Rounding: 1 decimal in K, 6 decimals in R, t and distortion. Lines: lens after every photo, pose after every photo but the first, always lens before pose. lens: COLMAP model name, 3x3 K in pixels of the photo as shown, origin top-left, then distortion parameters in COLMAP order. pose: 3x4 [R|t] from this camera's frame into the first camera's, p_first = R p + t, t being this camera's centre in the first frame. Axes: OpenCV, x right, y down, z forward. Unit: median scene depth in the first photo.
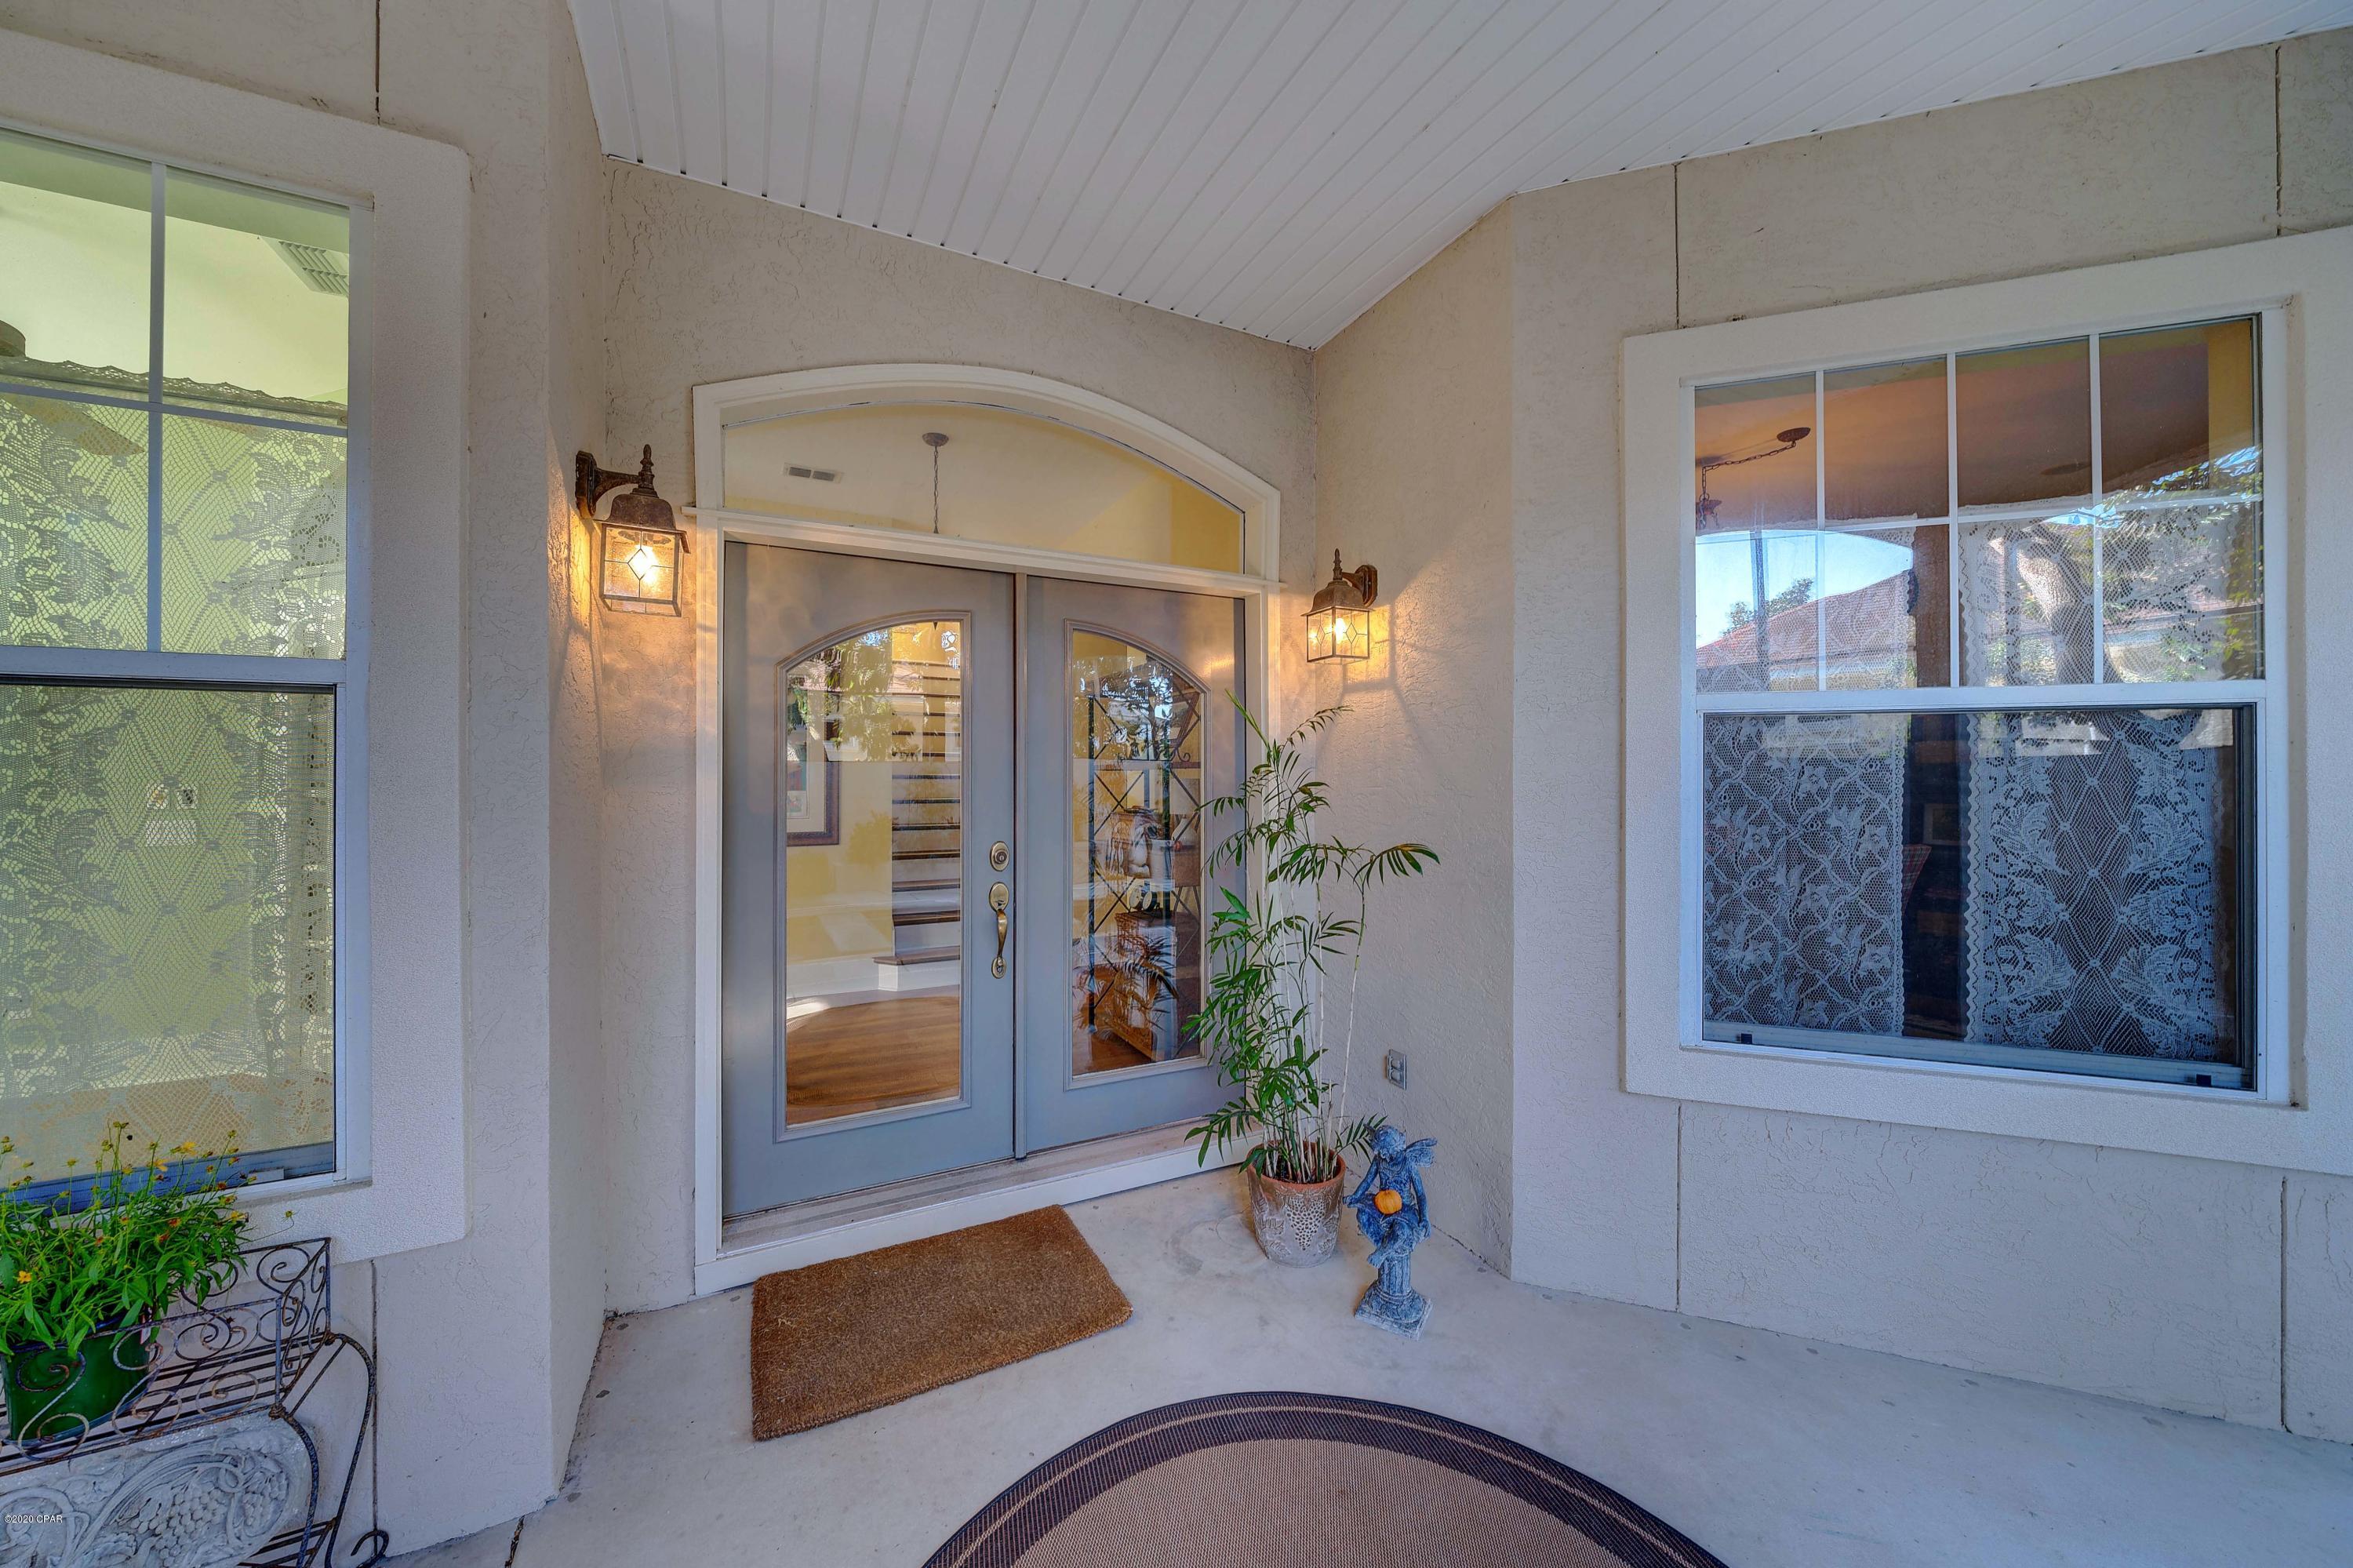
lens RADIAL K [[823.5, 0, 1153.6], [0, 823.5, 770.3], [0, 0, 1]] dist [-0.001584, -0.000110]
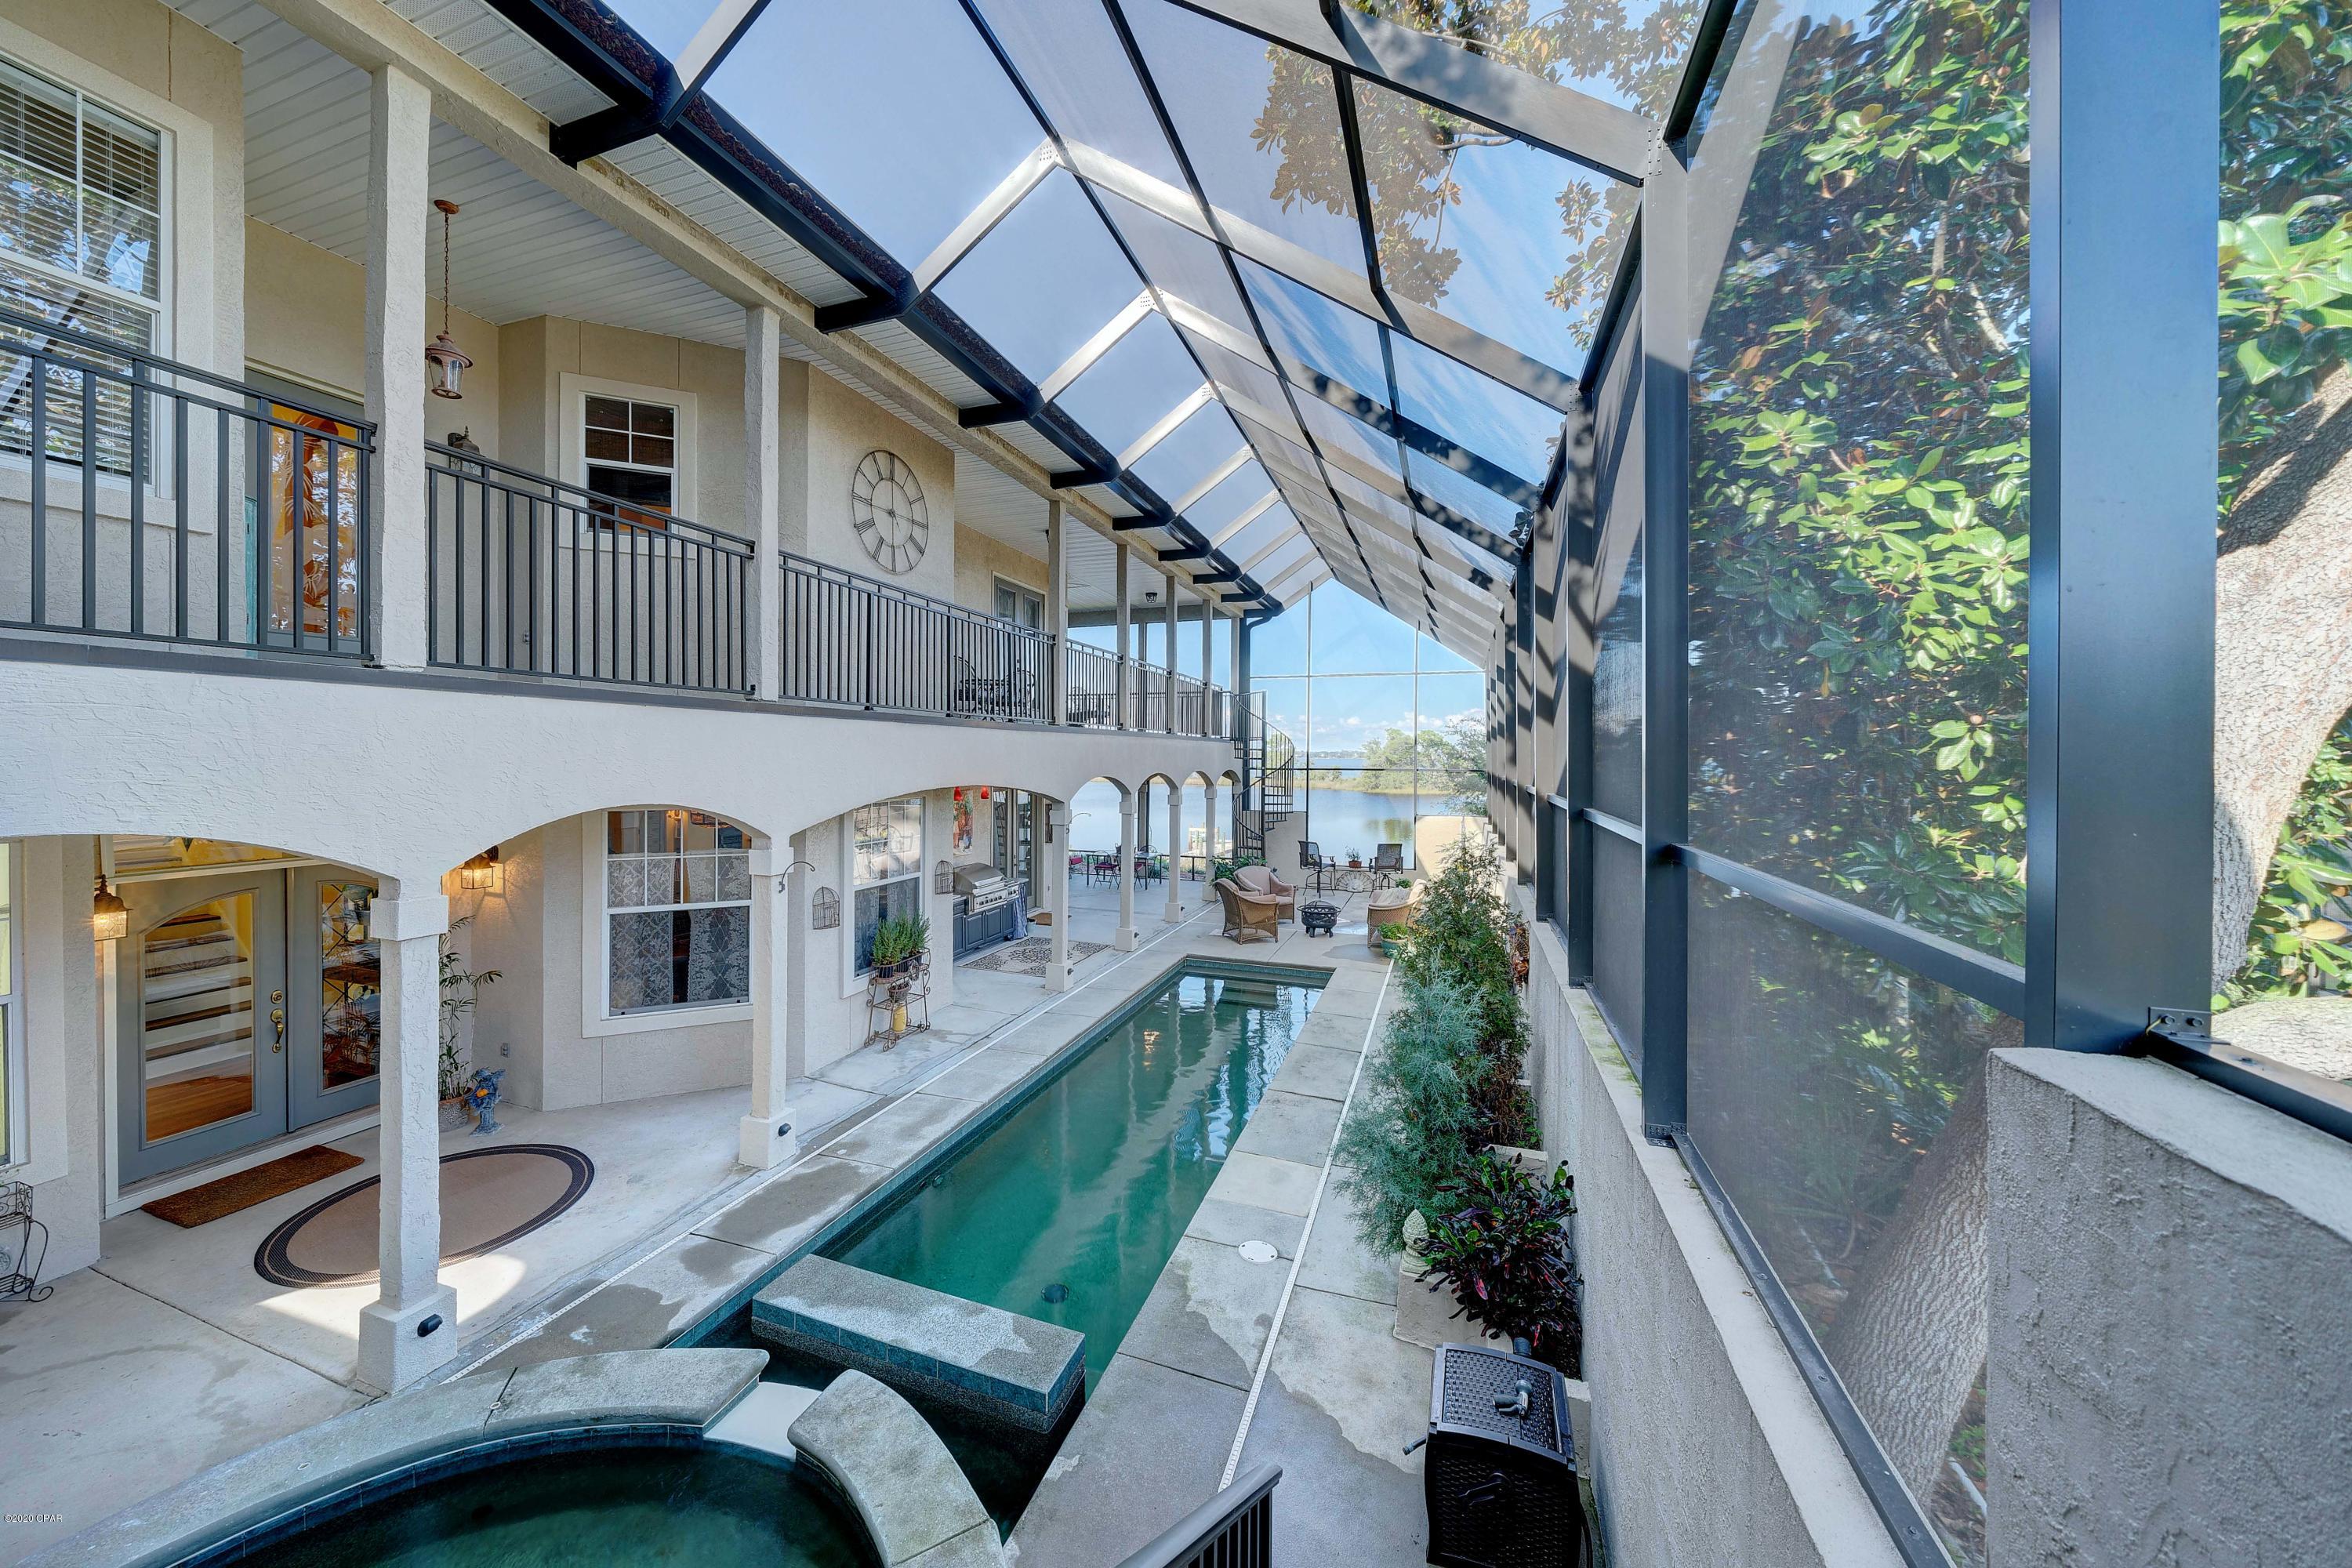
lens RADIAL K [[801.8, 0, 1174.3], [0, 801.8, 761.0], [0, 0, 1]] dist [-0.020049, -0.000016]
pose [[0.706547, -0.002013, 0.707663, 0.046431], [-0.005952, 0.999944, 0.008787, -0.751013], [-0.707641, -0.010420, 0.706495, -2.894163]]
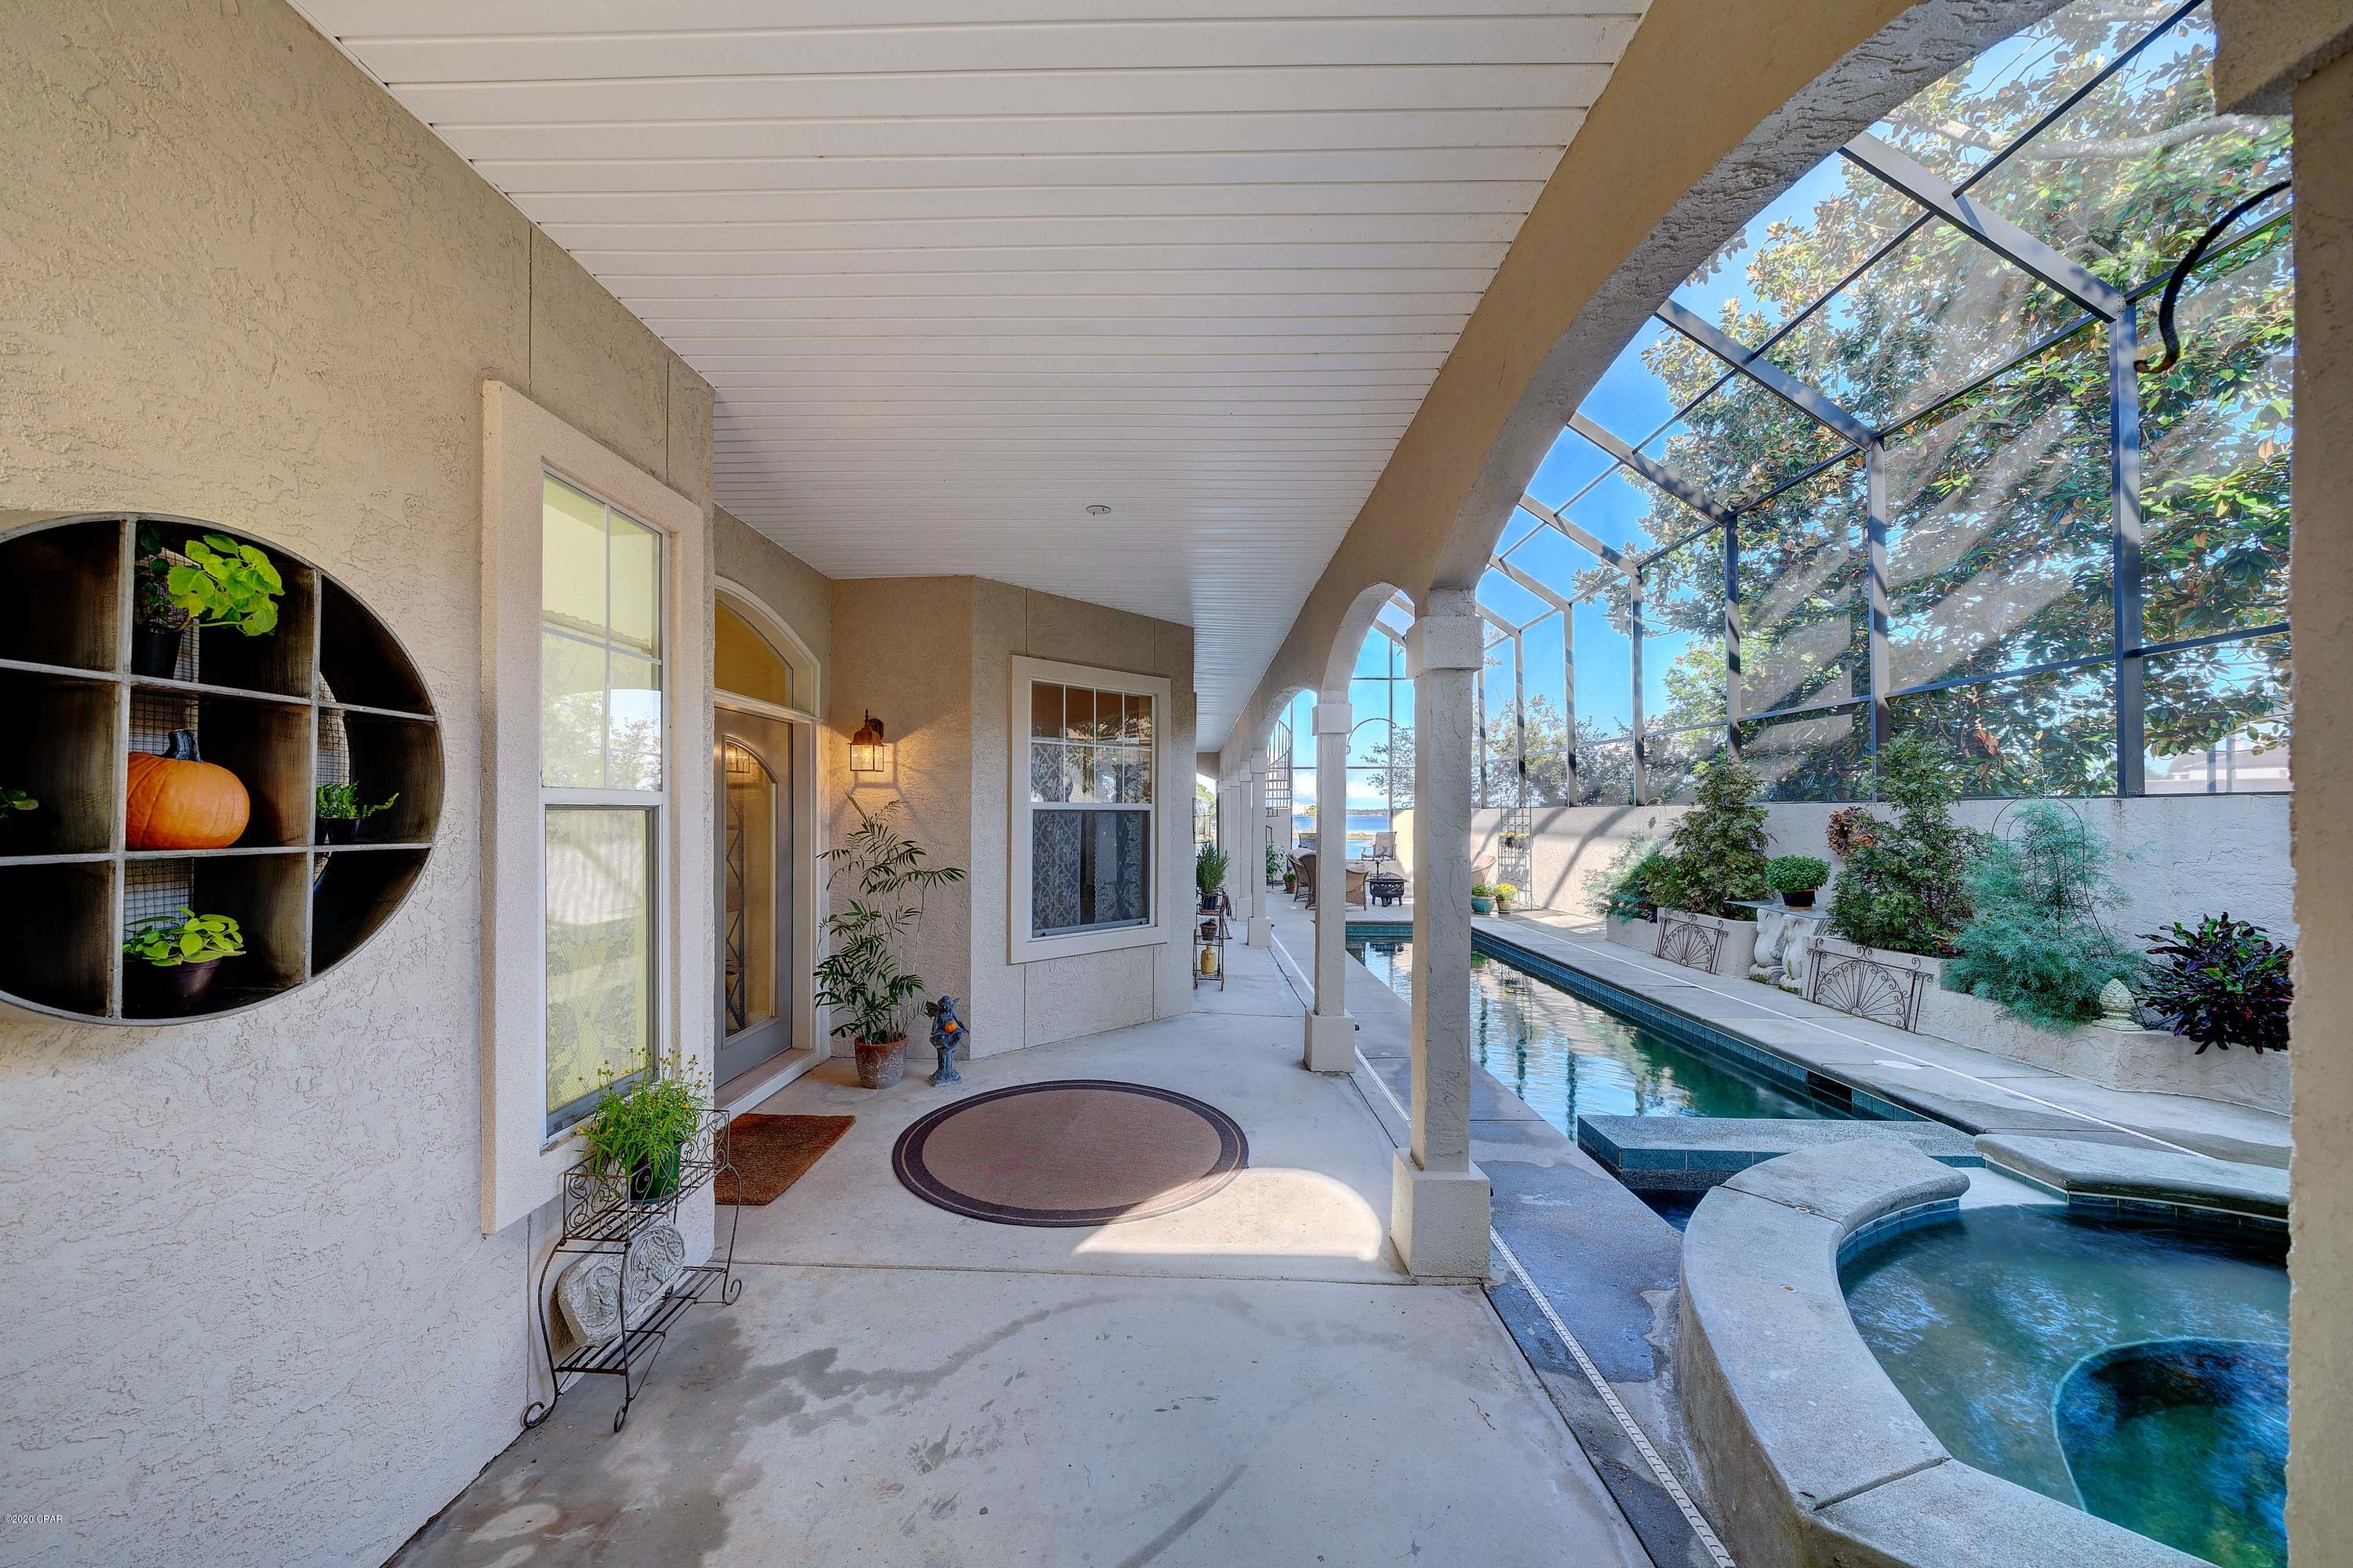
lens RADIAL K [[819.3, 0, 1160.7], [0, 819.3, 787.8], [0, 0, 1]] dist [-0.005907, 0.000053]
pose [[0.469595, 0.030125, 0.882368, -1.496388], [-0.008010, 0.999522, -0.029862, -0.067975], [-0.882846, 0.006955, 0.469612, -0.584600]]
